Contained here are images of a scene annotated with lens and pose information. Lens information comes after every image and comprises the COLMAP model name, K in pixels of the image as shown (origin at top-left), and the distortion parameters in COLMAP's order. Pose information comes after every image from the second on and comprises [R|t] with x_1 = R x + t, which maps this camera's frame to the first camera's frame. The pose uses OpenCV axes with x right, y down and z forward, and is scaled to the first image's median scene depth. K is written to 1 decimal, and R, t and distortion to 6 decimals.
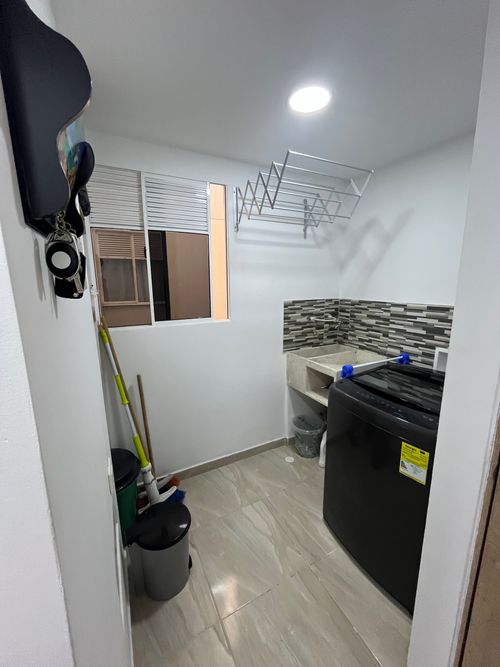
lens RADIAL K [[271.4, 0, 250.0], [0, 271.4, 333.5], [0, 0, 1]] dist [0.000148, 0.000284]
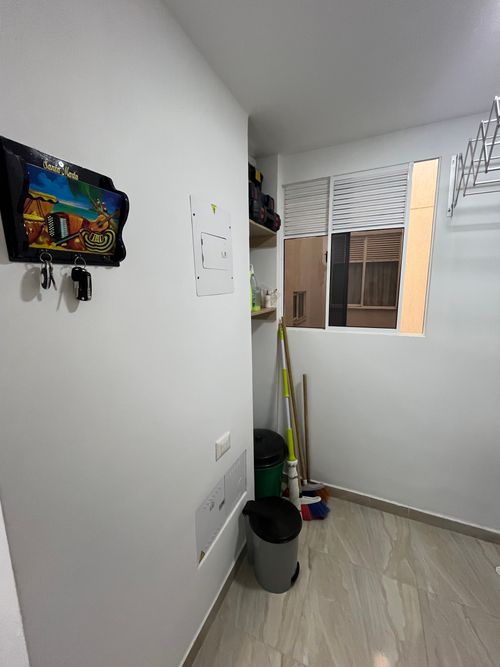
lens RADIAL K [[272.0, 0, 250.0], [0, 272.0, 333.5], [0, 0, 1]] dist [0.000657, 0.000149]
pose [[0.616557, 0.131325, -0.776281, 0.251758], [-0.138919, 0.988667, 0.056919, -0.034550], [0.774958, 0.072747, 0.627813, 0.161985]]
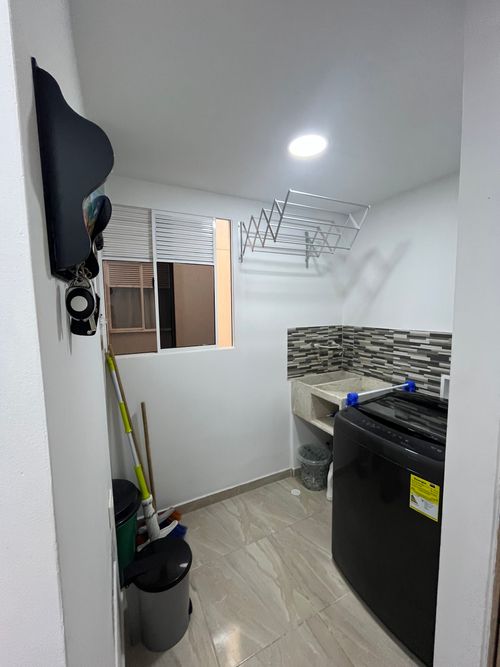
lens RADIAL K [[271.4, 0, 250.0], [0, 271.4, 333.5], [0, 0, 1]] dist [0.000148, 0.000284]
pose [[0.999832, -0.003080, -0.018070, 0.003903], [0.001383, 0.995647, -0.093195, -0.006901], [0.018279, 0.093155, 0.995484, -0.013255]]
